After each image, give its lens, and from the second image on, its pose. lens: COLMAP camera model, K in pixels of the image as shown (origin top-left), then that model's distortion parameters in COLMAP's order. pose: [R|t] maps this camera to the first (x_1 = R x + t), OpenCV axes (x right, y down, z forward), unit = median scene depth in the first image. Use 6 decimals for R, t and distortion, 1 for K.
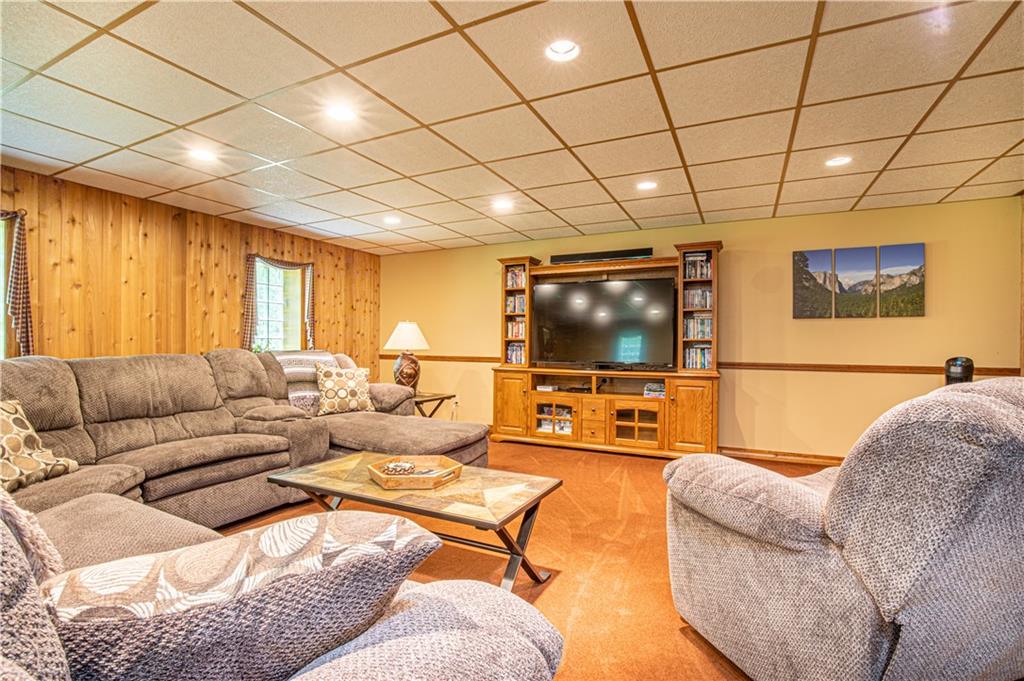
lens RADIAL K [[475.4, 0, 512.4], [0, 475.4, 344.5], [0, 0, 1]] dist [-0.040643, 0.010285]
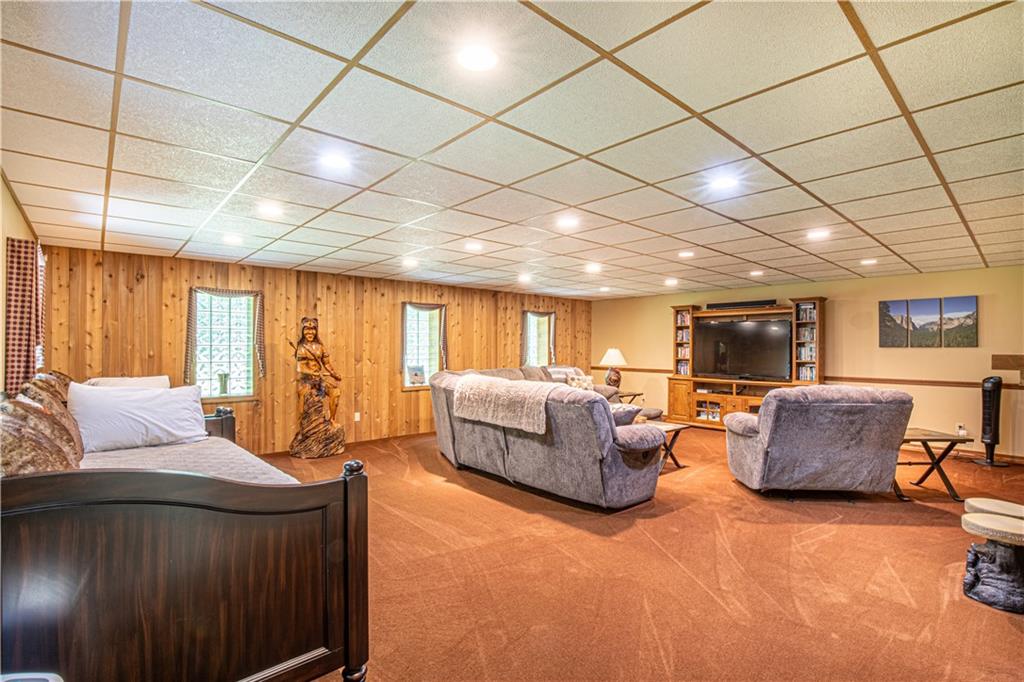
lens RADIAL K [[475.4, 0, 512.4], [0, 475.4, 345.0], [0, 0, 1]] dist [-0.040643, 0.010285]
pose [[0.926996, -0.003922, -0.375052, 0.076999], [-0.000452, 0.999933, -0.011574, -0.041318], [0.375072, 0.010899, 0.926932, -0.696662]]
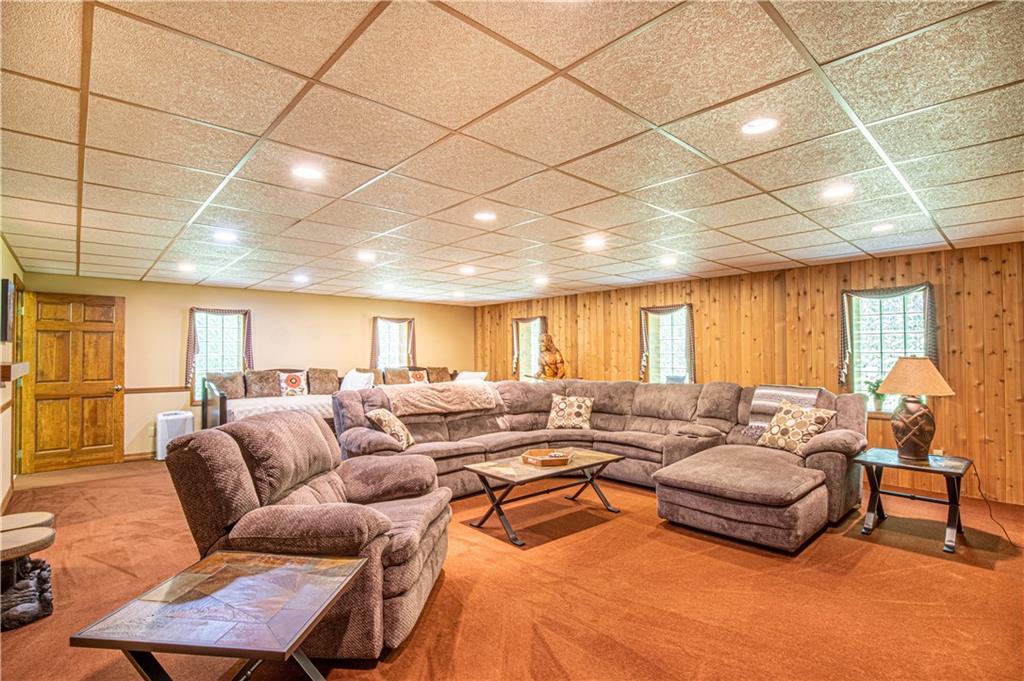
lens RADIAL K [[475.4, 0, 512.4], [0, 475.4, 344.5], [0, 0, 1]] dist [-0.040643, 0.010285]
pose [[-0.352741, -0.025623, -0.935370, 0.663747], [-0.002767, 0.999649, -0.026340, -0.044938], [0.935717, -0.006703, -0.352688, 0.675530]]
